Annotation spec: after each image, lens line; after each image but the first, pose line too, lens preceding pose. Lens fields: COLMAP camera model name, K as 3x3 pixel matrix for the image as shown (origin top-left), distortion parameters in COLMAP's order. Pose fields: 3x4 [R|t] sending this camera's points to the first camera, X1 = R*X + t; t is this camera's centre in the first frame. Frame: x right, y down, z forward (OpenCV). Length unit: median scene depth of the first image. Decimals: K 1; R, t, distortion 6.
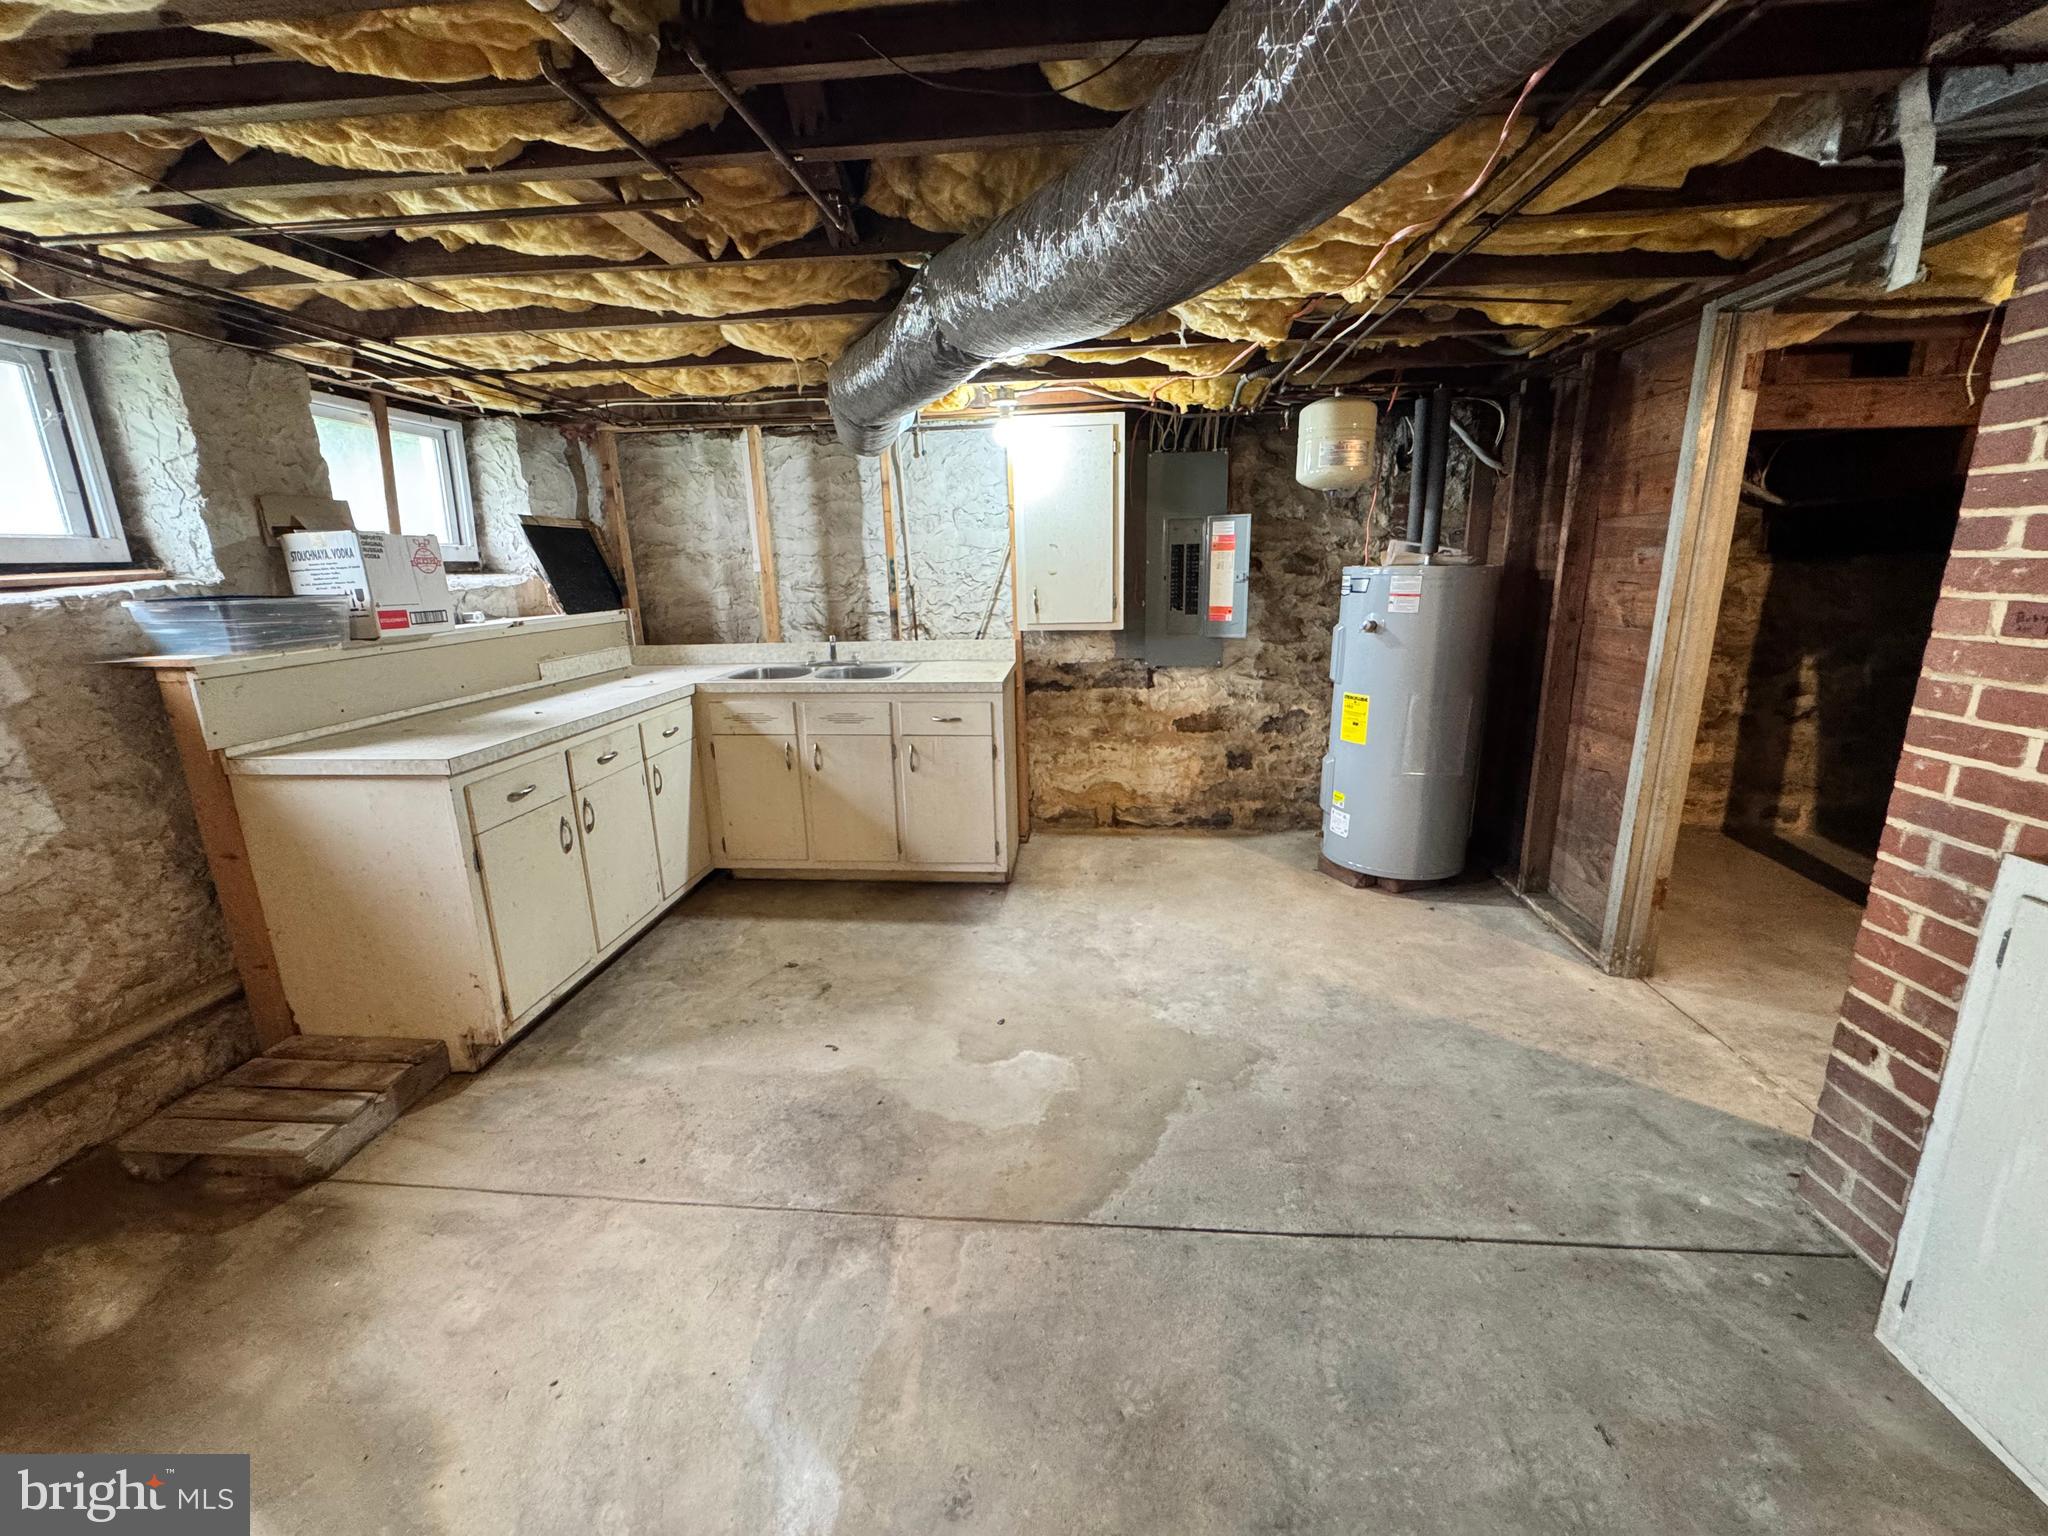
lens RADIAL K [[822.6, 0, 1028.0], [0, 822.6, 767.5], [0, 0, 1]] dist [0.002473, -0.000250]
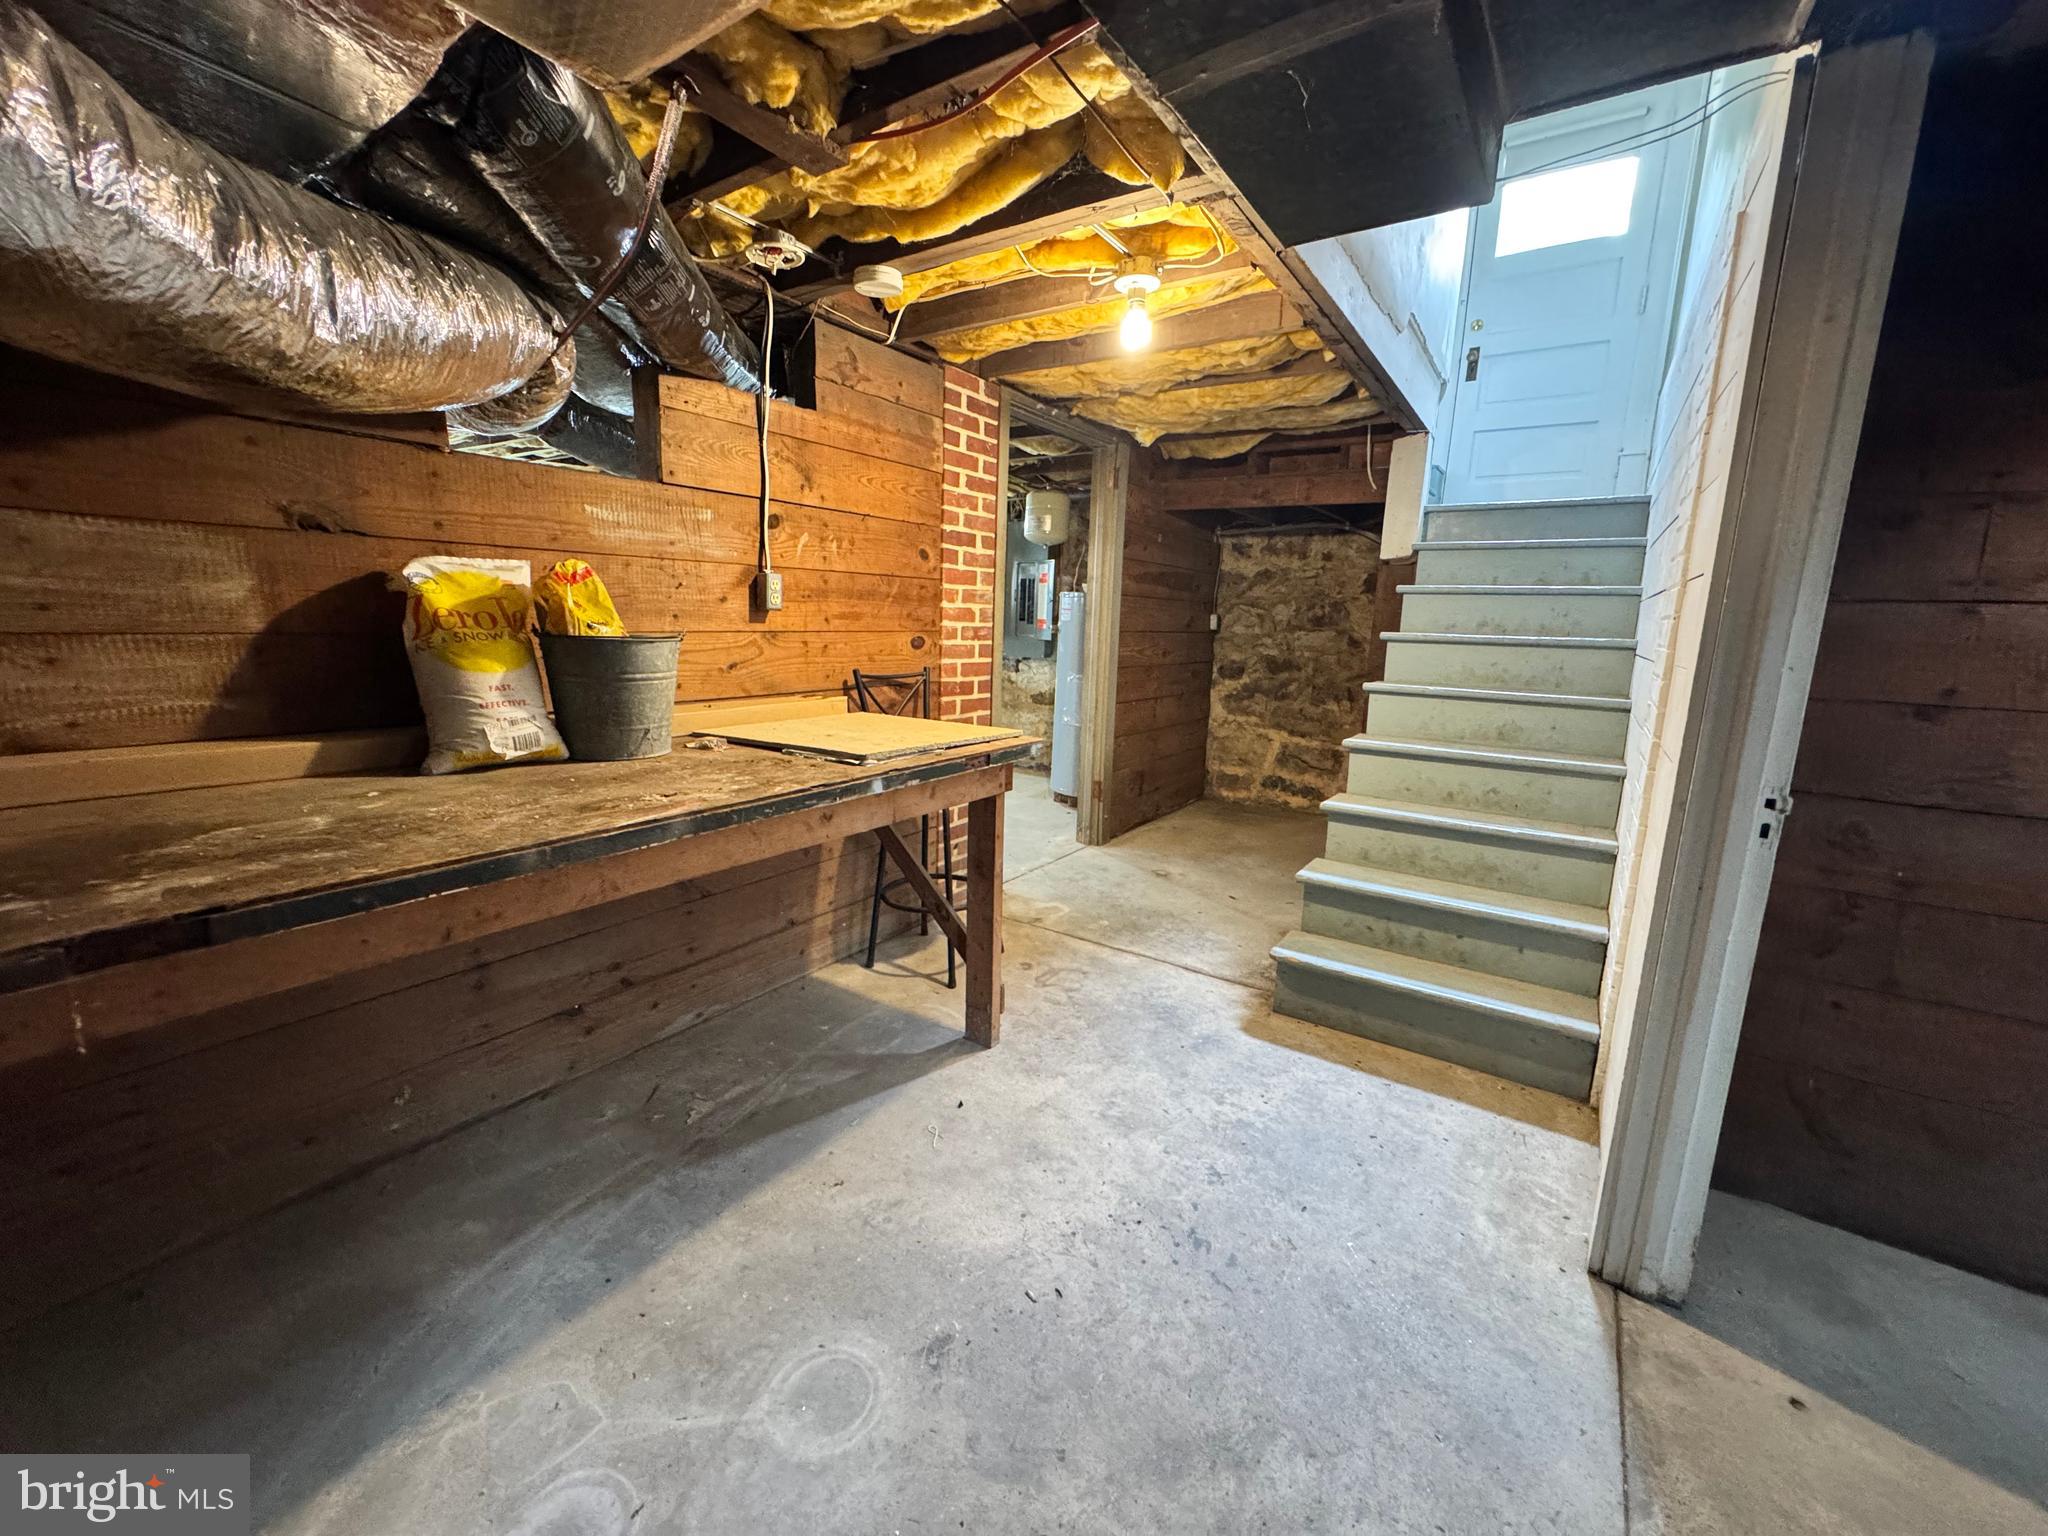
lens RADIAL K [[822.6, 0, 1019.0], [0, 822.6, 764.3], [0, 0, 1]] dist [0.002473, -0.000250]
pose [[0.867868, 0.133908, -0.478408, 0.962331], [-0.166731, 0.985644, -0.026577, 0.117932], [0.467981, 0.102831, 0.877736, -0.338888]]
